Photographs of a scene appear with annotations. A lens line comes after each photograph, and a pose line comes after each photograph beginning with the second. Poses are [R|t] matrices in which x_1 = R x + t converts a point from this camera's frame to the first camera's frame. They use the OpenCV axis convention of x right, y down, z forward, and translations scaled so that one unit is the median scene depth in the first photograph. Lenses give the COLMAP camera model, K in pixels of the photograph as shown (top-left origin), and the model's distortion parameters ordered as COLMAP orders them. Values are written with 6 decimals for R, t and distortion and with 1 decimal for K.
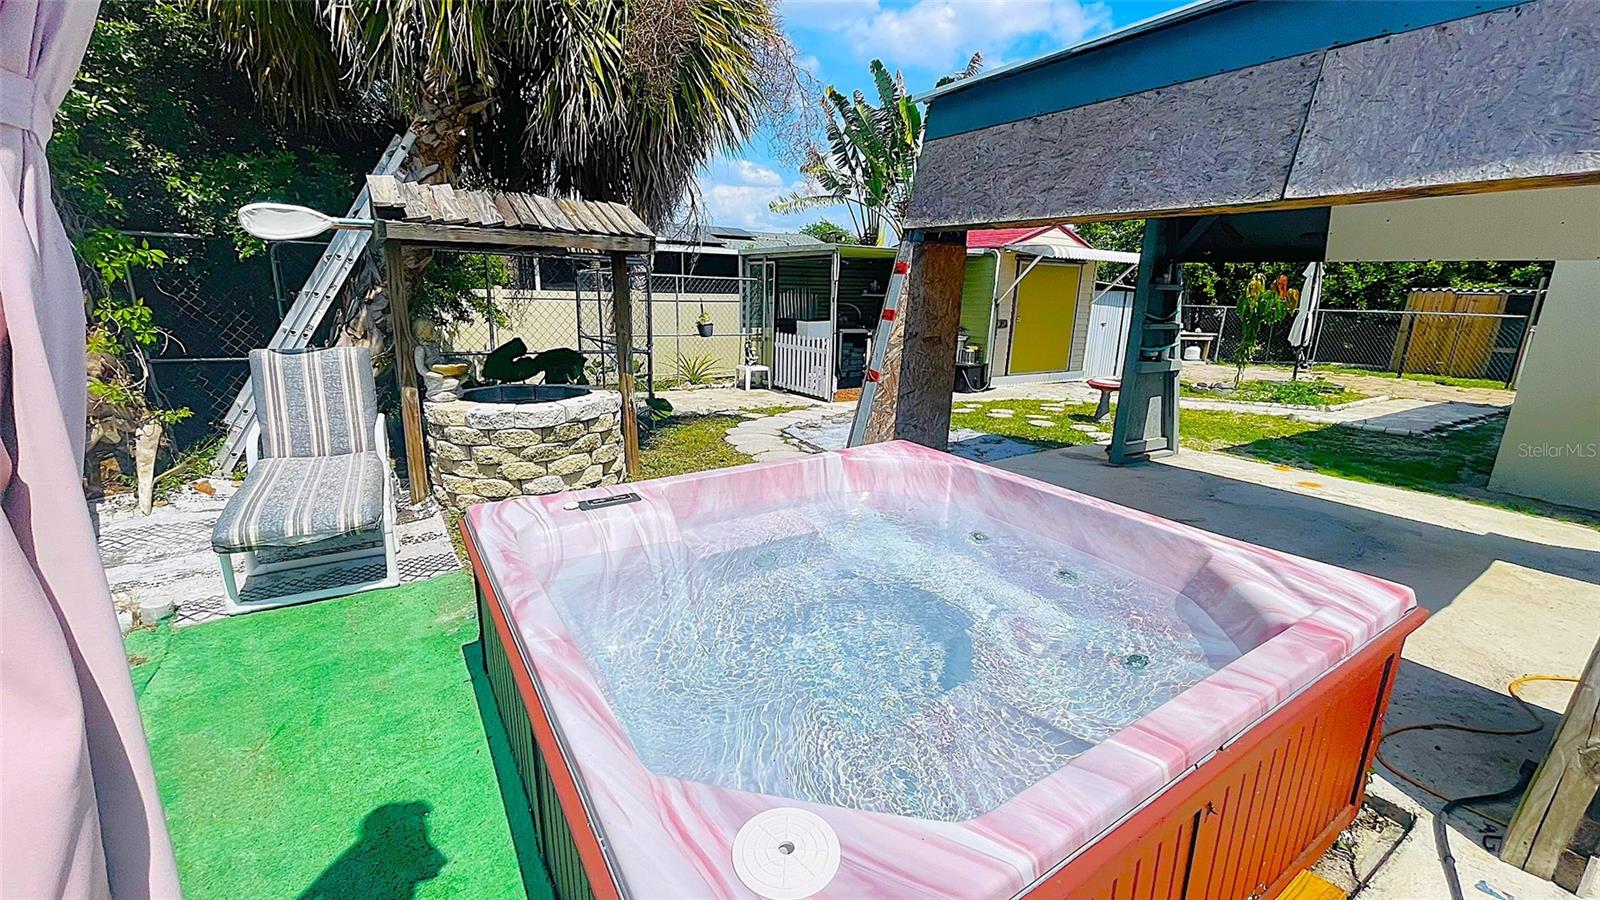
lens RADIAL K [[642.4, 0, 800.3], [0, 642.4, 457.5], [0, 0, 1]] dist [-0.000994, 0.000478]
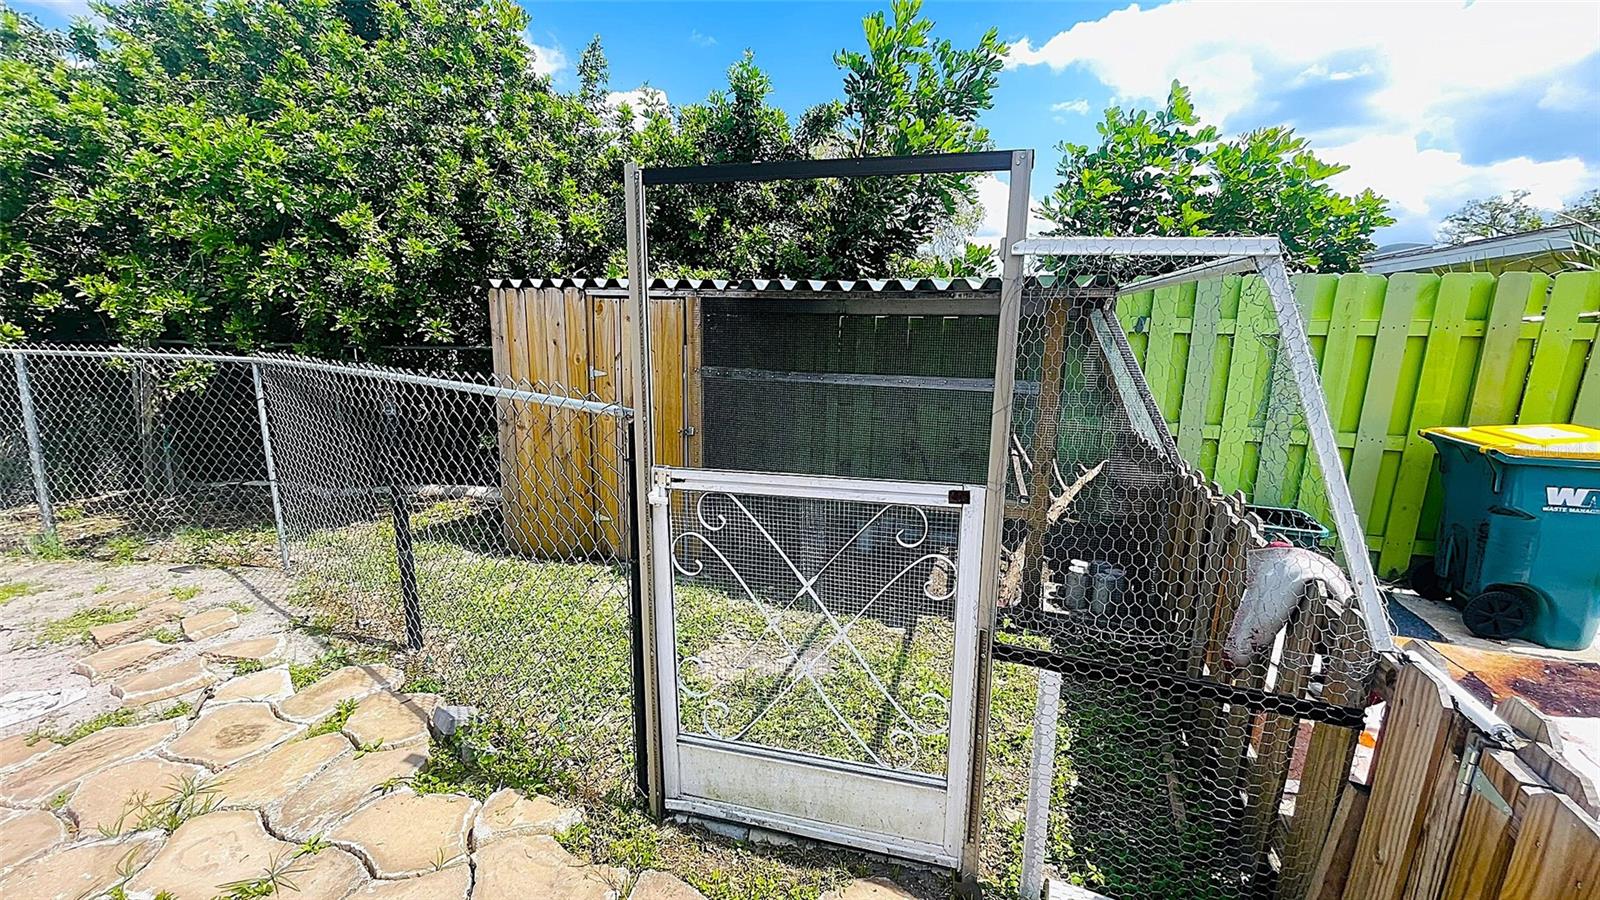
lens RADIAL K [[642.4, 0, 800.3], [0, 642.4, 457.5], [0, 0, 1]] dist [-0.000994, 0.000478]
pose [[0.758125, -0.151809, 0.634193, 1.161685], [0.172628, 0.984551, 0.029314, -0.224205], [-0.628845, 0.087256, 0.772619, 0.927523]]
